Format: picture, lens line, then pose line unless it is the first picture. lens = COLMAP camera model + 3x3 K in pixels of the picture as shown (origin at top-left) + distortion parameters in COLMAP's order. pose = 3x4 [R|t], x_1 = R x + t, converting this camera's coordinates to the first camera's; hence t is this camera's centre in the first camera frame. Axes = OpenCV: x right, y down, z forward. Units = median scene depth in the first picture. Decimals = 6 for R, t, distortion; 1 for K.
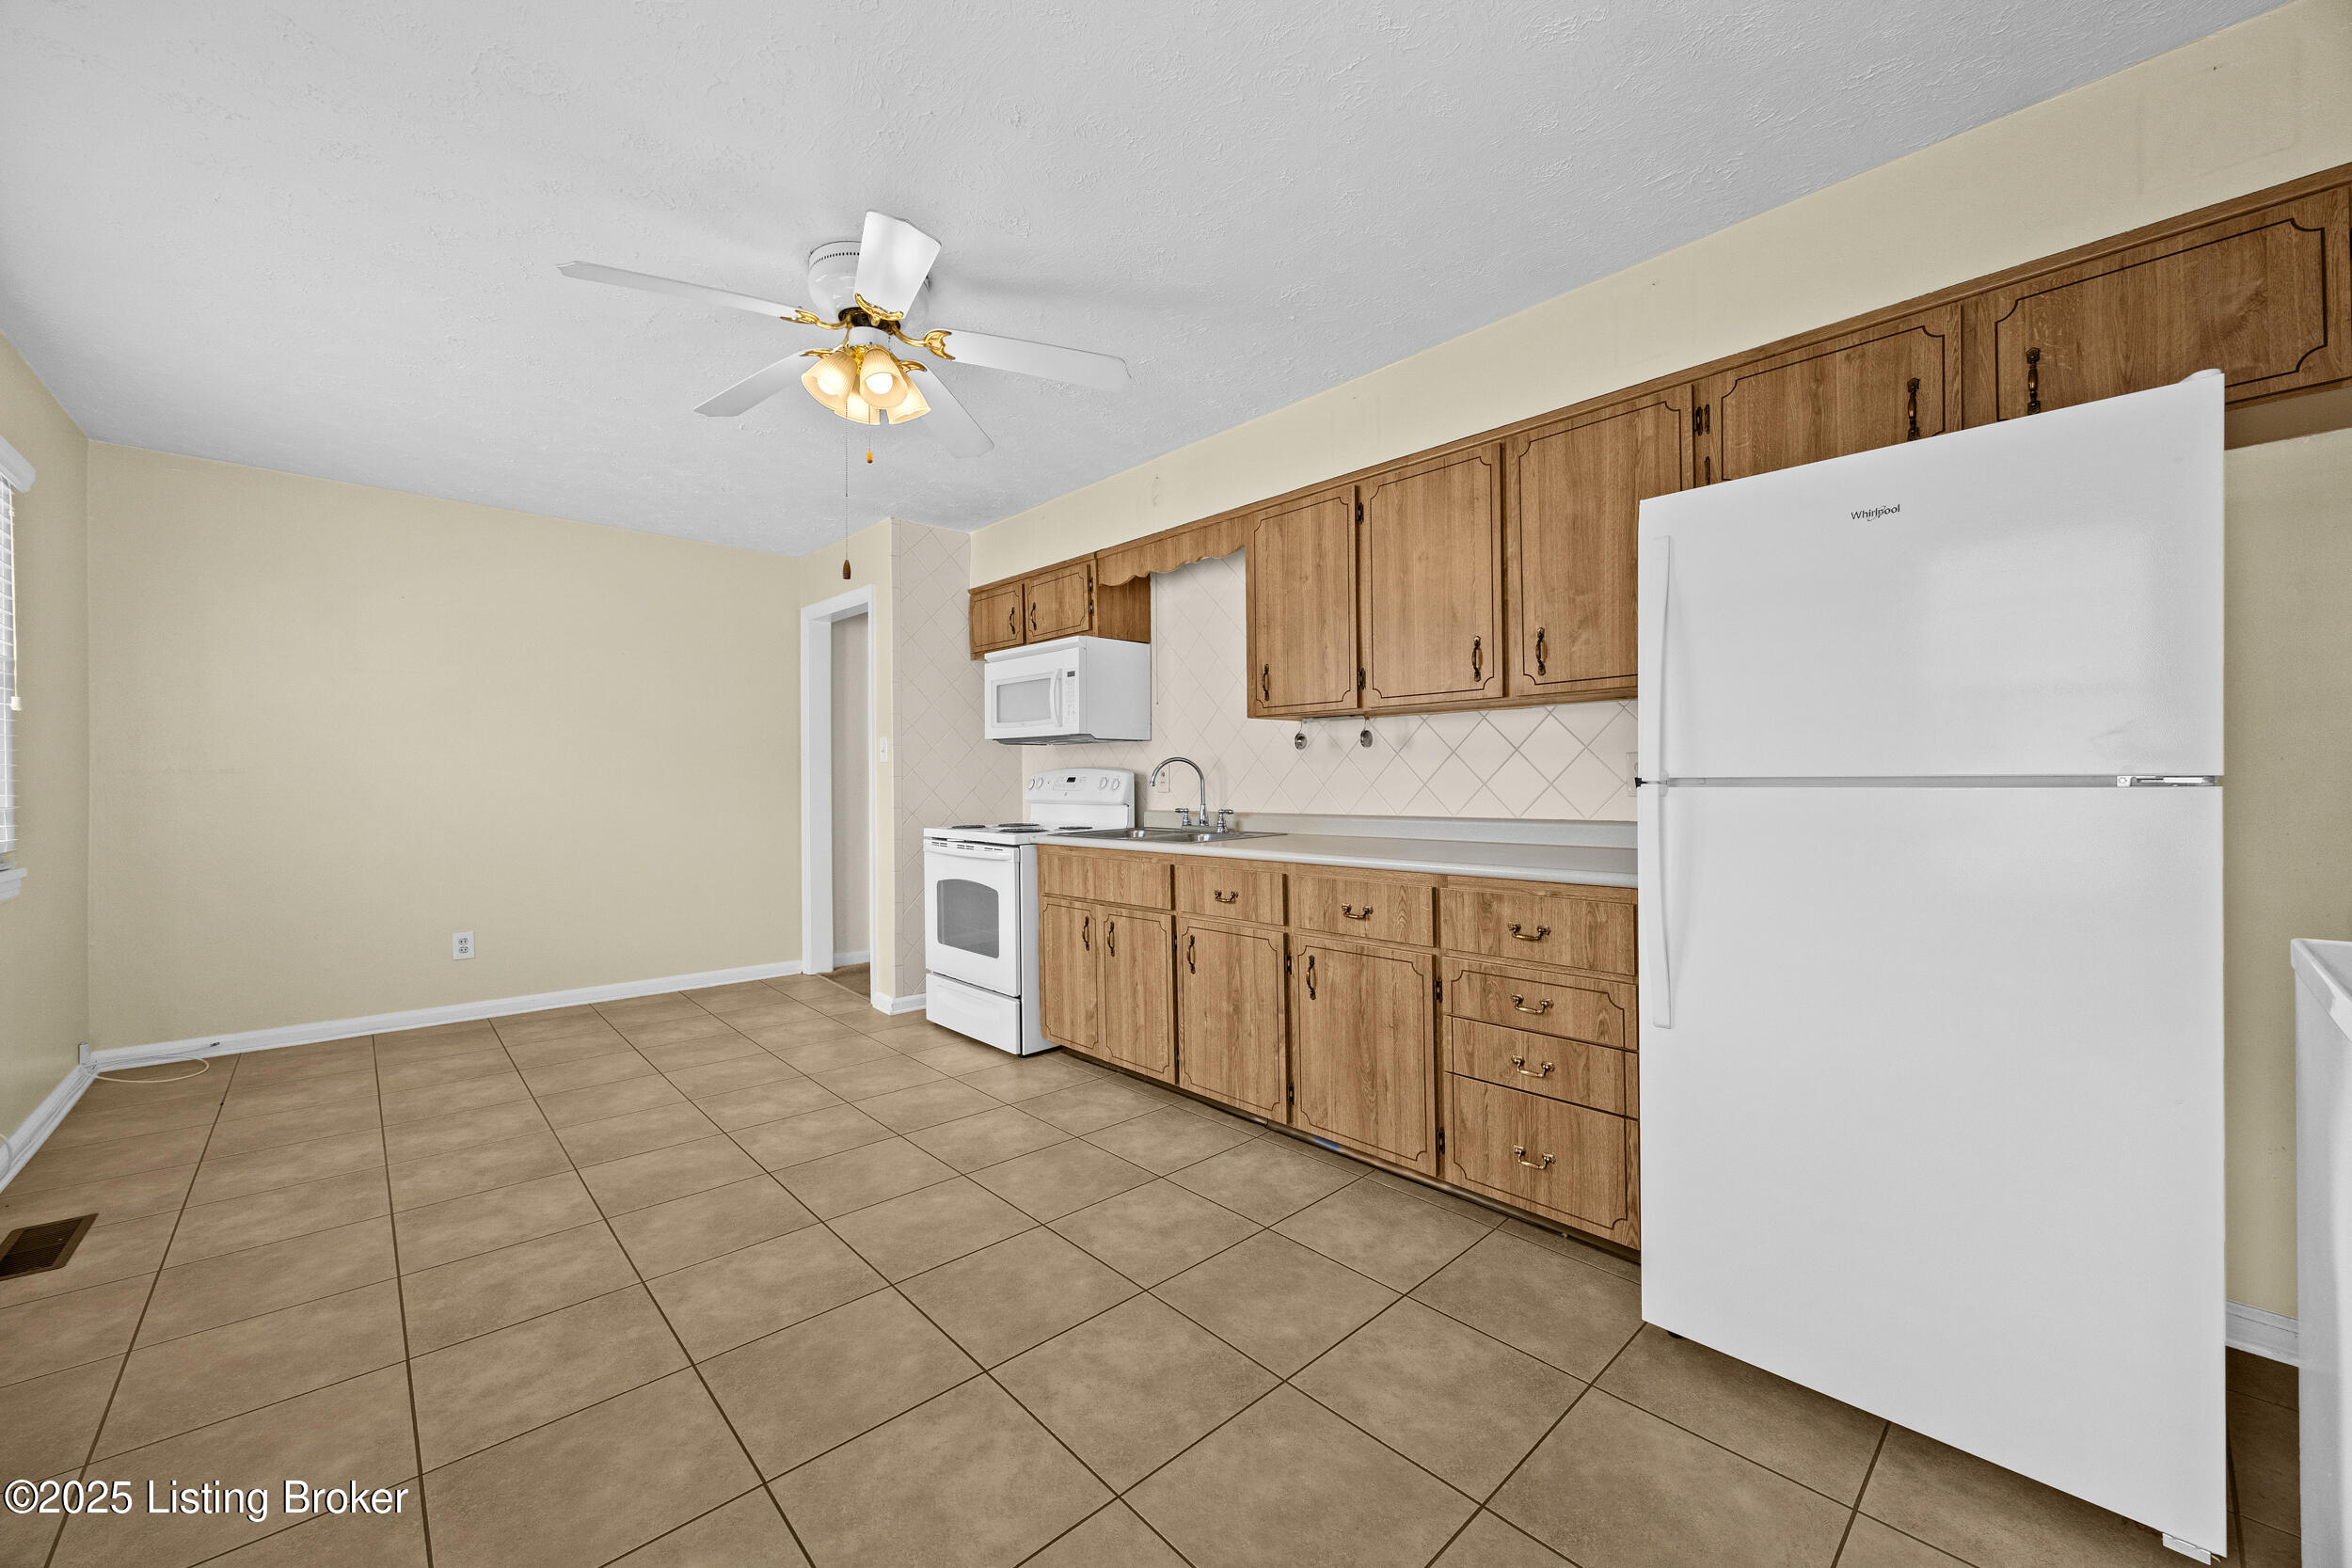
lens RADIAL K [[876.7, 0, 1176.0], [0, 876.7, 784.0], [0, 0, 1]] dist [-0.007425, -0.000071]
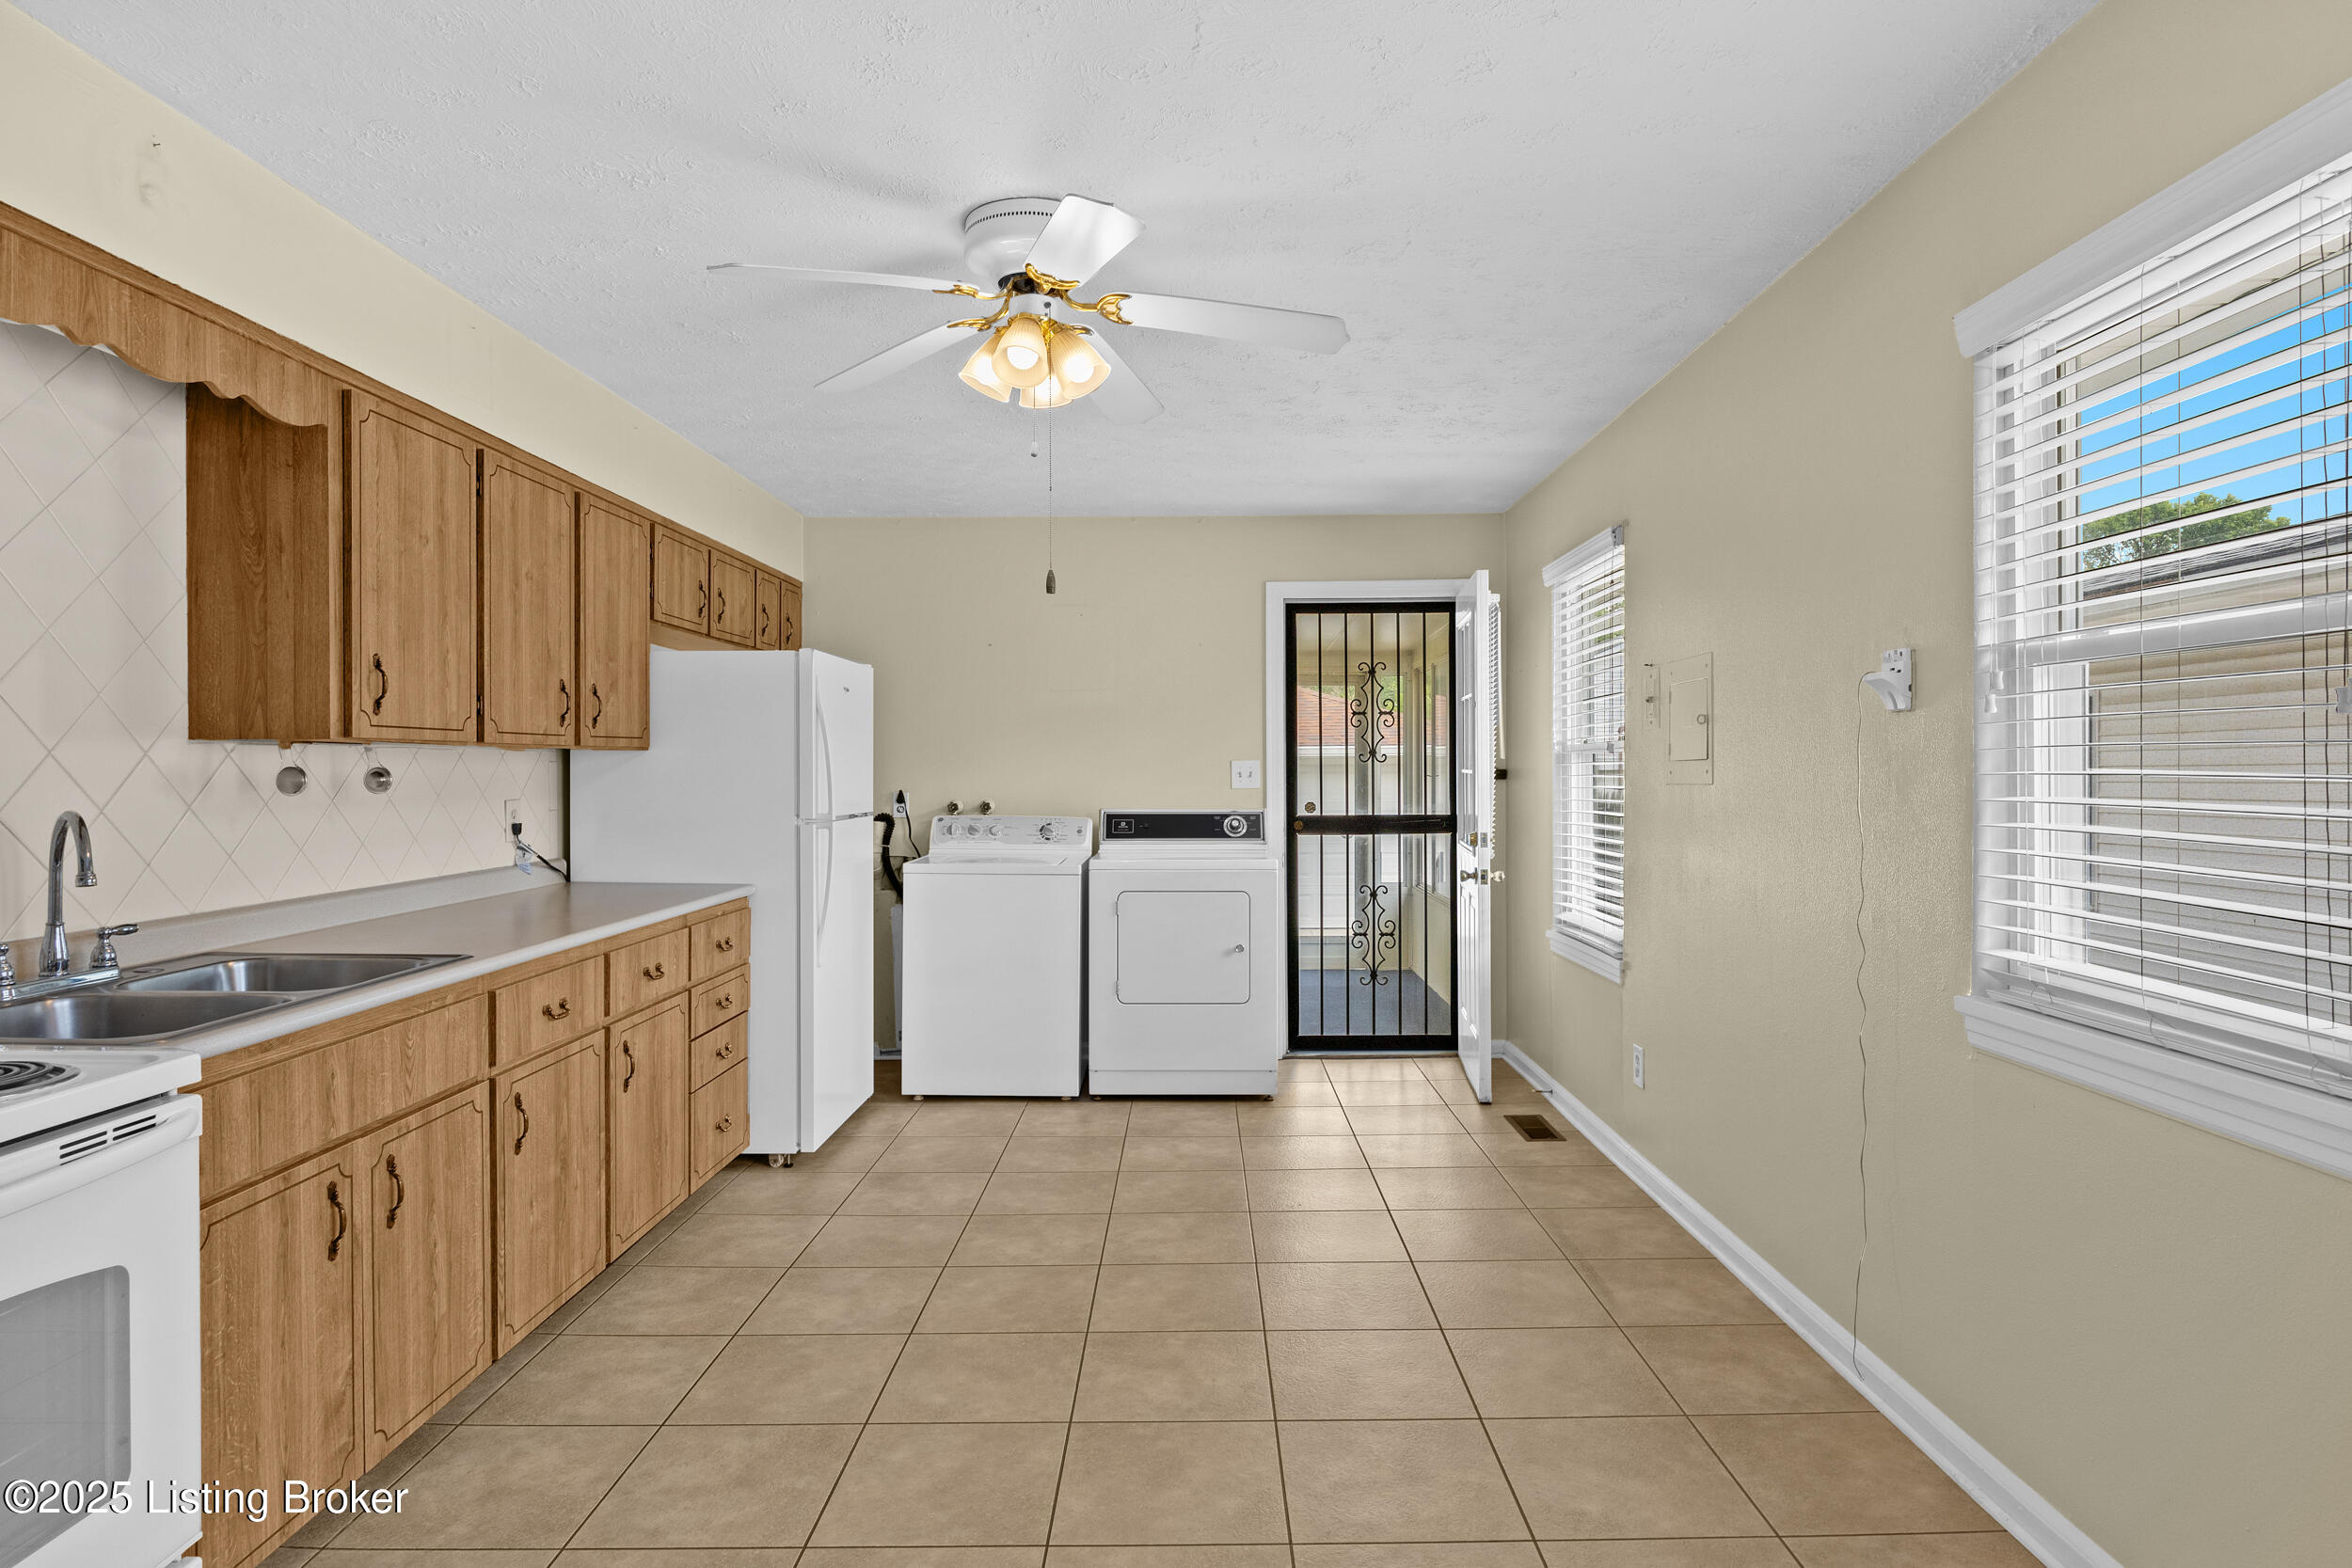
lens RADIAL K [[1301.3, 0, 1176.0], [0, 1301.3, 784.0], [0, 0, 1]] dist [0.000393, 0.001165]
pose [[-0.717493, -0.001238, 0.696564, -1.010921], [0.010329, 0.999870, 0.012416, -0.058352], [-0.696489, 0.016104, -0.717387, 1.393487]]
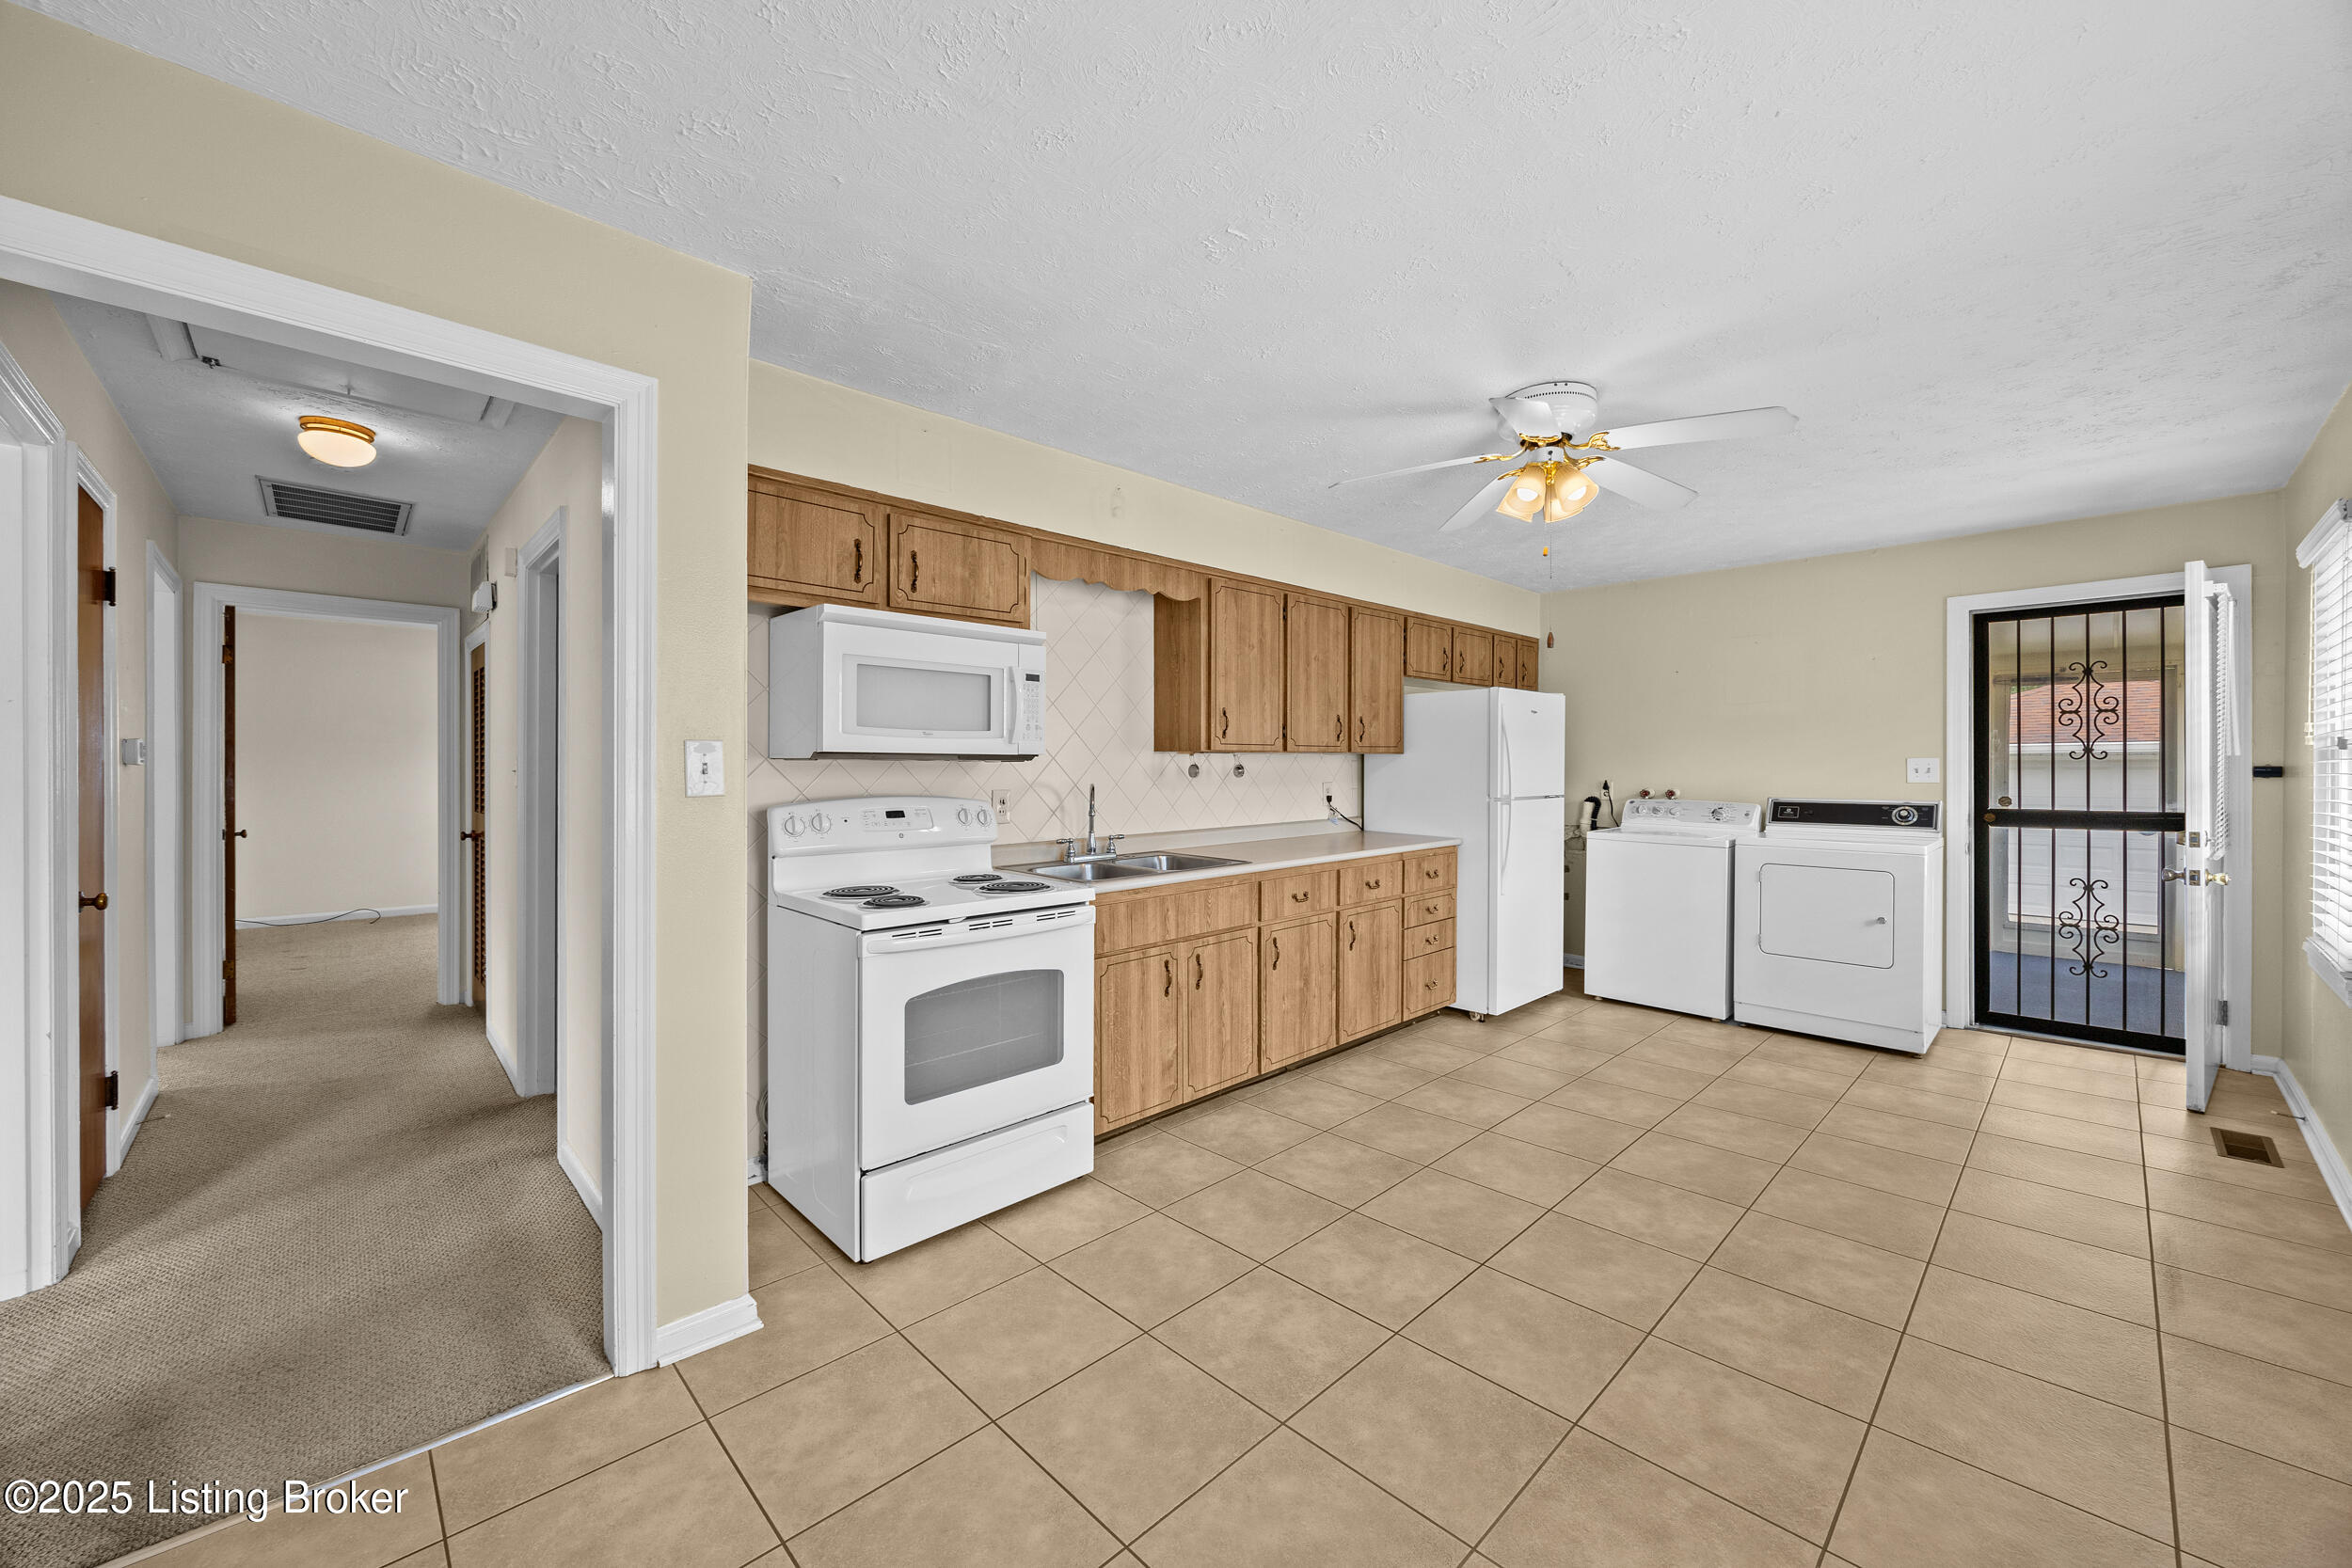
lens RADIAL K [[898.7, 0, 1179.7], [0, 898.7, 773.0], [0, 0, 1]] dist [-0.000359, 0.000090]
pose [[-0.007797, -0.003581, 0.999963, -1.246844], [0.007521, 0.999965, 0.003640, -0.057805], [-0.999941, 0.007549, -0.007770, 1.184282]]
